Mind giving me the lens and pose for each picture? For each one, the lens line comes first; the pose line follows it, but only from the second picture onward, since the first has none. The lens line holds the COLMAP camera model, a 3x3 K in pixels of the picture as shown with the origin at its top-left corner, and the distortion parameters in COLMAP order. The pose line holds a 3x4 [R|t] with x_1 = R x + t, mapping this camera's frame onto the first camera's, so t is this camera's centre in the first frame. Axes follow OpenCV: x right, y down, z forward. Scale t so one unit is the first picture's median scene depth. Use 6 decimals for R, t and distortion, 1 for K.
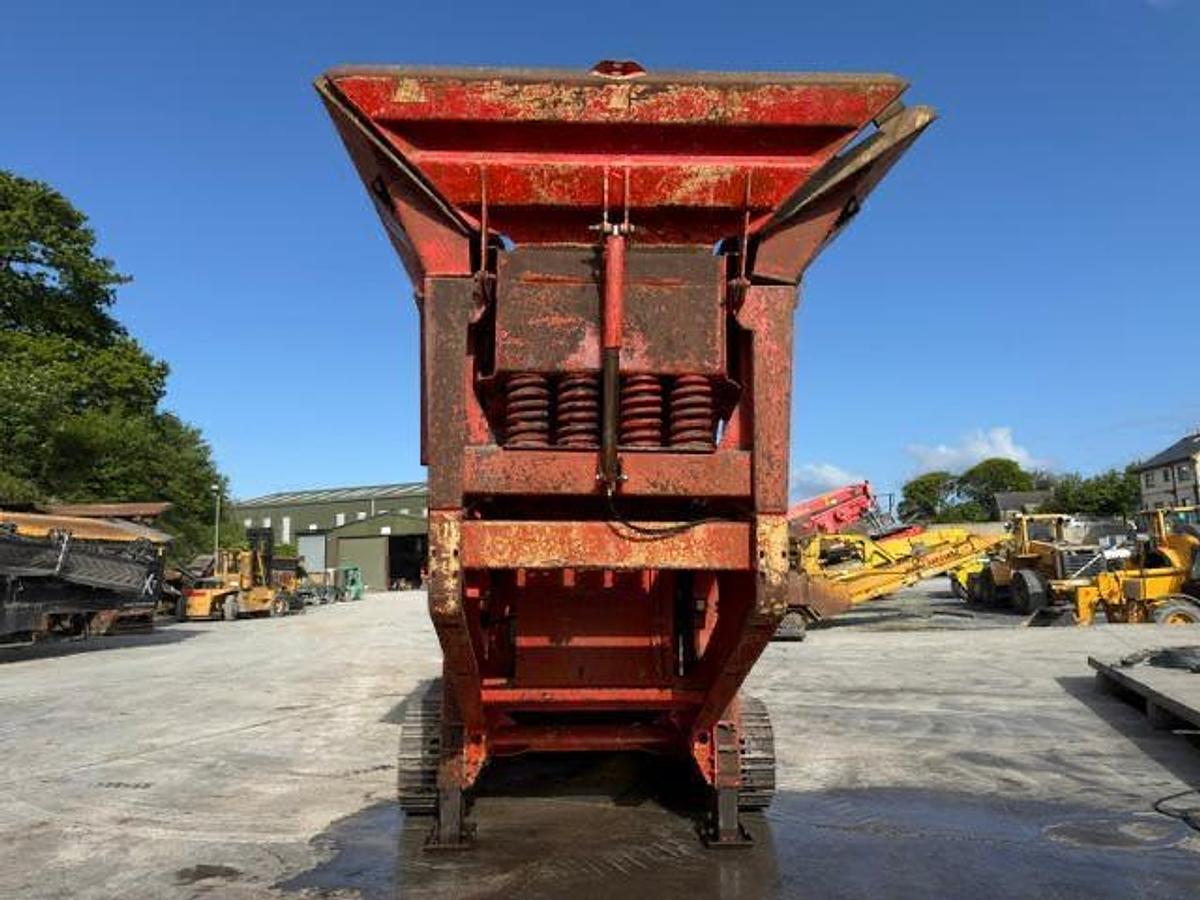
lens RADIAL K [[850.1, 0, 599.5], [0, 850.1, 468.8], [0, 0, 1]] dist [0.040010, -0.056868]
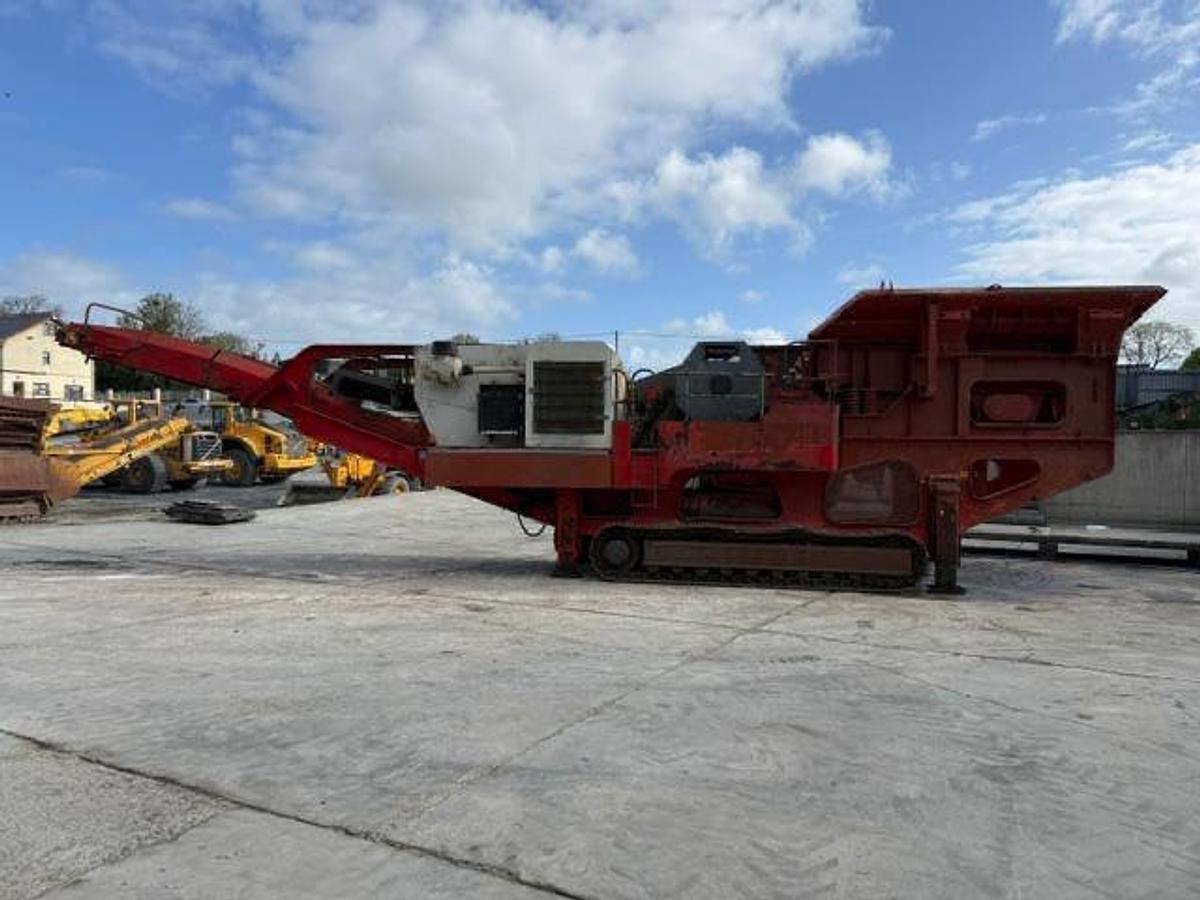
lens RADIAL K [[845.0, 0, 592.4], [0, 845.0, 494.0], [0, 0, 1]] dist [0.023715, -0.004254]
pose [[0.182488, -0.032825, 0.982660, -0.235292], [-0.129312, 0.989959, 0.057083, 0.021914], [-0.974667, -0.137487, 0.176411, 0.155141]]
